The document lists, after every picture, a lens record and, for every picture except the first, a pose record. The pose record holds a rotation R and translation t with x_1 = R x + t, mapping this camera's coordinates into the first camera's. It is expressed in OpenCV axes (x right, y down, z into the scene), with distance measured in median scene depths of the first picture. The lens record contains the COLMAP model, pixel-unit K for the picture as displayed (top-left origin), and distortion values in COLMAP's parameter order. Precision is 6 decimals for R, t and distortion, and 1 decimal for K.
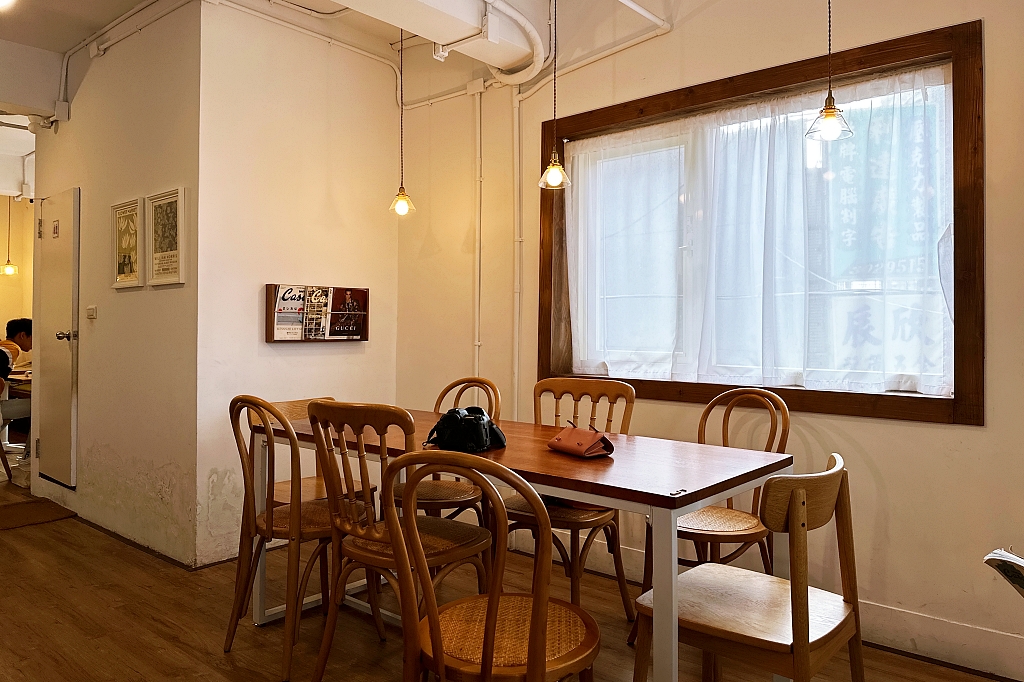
lens RADIAL K [[721.7, 0, 513.8], [0, 721.7, 307.4], [0, 0, 1]] dist [0.128403, -0.191116]
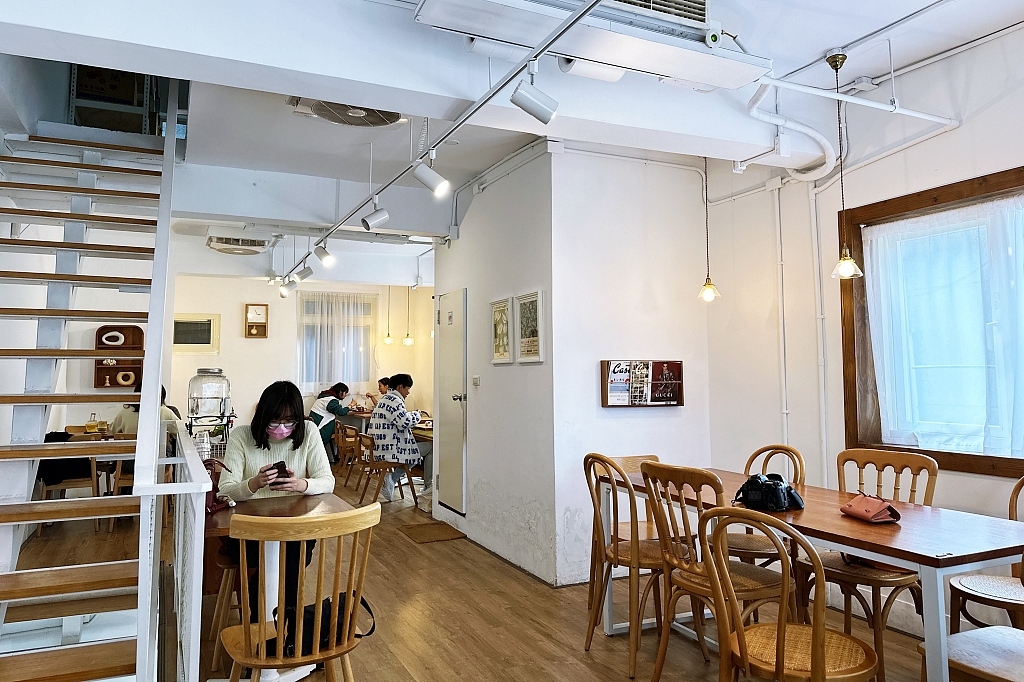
lens RADIAL K [[721.7, 0, 513.8], [0, 721.7, 307.4], [0, 0, 1]] dist [0.128403, -0.191116]
pose [[0.910401, -0.044077, -0.411373, 0.046883], [0.017588, 0.997533, -0.067957, -0.045862], [0.413354, 0.054633, 0.908930, -0.224134]]
